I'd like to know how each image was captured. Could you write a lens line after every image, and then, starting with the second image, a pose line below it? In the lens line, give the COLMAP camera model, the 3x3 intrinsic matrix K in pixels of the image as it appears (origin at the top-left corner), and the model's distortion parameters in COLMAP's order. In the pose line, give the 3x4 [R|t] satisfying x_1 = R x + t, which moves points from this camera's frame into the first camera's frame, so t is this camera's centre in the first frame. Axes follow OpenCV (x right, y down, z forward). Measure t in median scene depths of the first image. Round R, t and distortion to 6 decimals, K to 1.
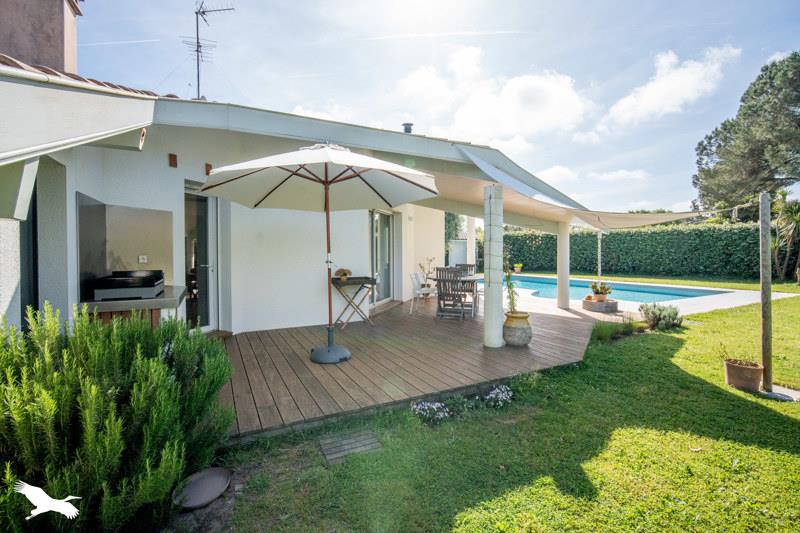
lens RADIAL K [[360.2, 0, 400.0], [0, 360.2, 266.5], [0, 0, 1]] dist [-0.005236, -0.000019]
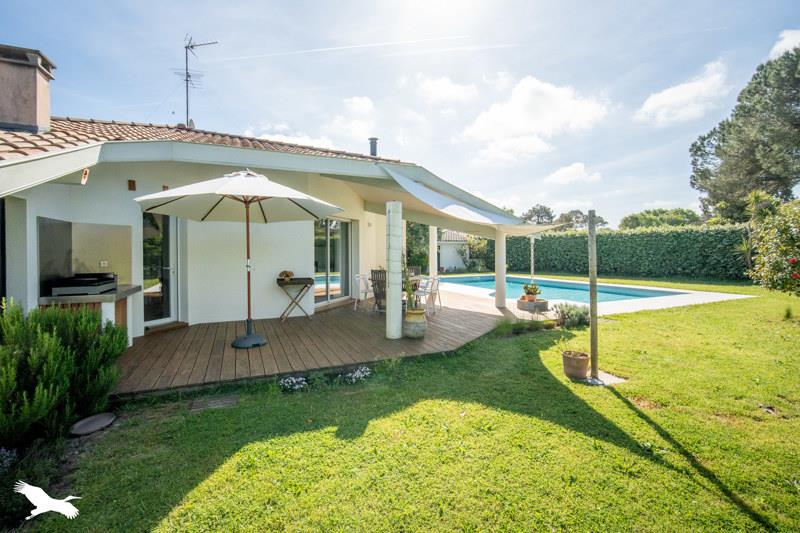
lens RADIAL K [[355.6, 0, 400.0], [0, 355.6, 266.5], [0, 0, 1]] dist [-0.007400, -0.000316]
pose [[0.997488, 0.002721, -0.070776, 0.288007], [-0.002543, 0.999993, 0.002612, -0.011638], [0.070783, -0.002426, 0.997489, -0.124799]]
